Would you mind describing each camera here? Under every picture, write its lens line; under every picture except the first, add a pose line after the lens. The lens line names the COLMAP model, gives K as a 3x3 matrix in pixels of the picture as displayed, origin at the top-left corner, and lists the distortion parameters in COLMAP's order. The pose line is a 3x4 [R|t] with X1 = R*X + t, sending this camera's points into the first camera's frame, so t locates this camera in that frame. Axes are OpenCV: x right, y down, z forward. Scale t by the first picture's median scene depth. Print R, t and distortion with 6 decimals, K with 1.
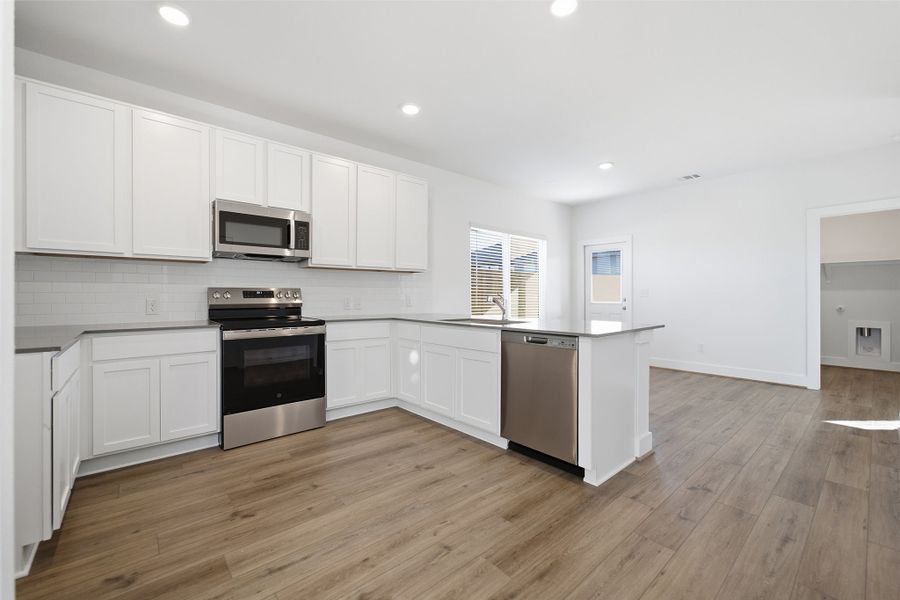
lens RADIAL K [[368.9, 0, 452.5], [0, 368.9, 292.4], [0, 0, 1]] dist [-0.013787, 0.003119]
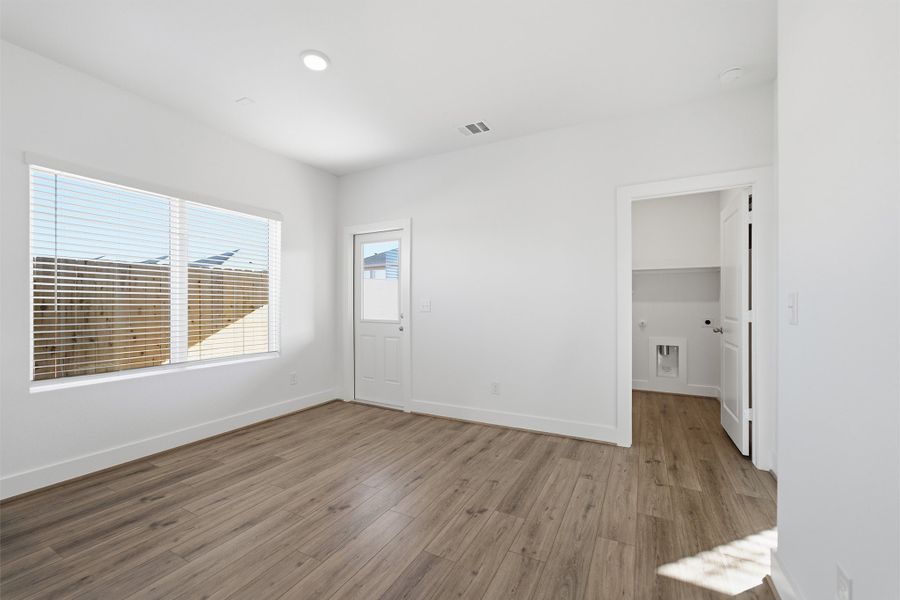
lens RADIAL K [[368.9, 0, 454.5], [0, 368.9, 306.4], [0, 0, 1]] dist [-0.013787, 0.003119]
pose [[0.924895, -0.006654, 0.380165, 0.604584], [0.001938, 0.999916, 0.012785, -0.012691], [-0.380218, -0.011088, 0.924830, 0.679136]]
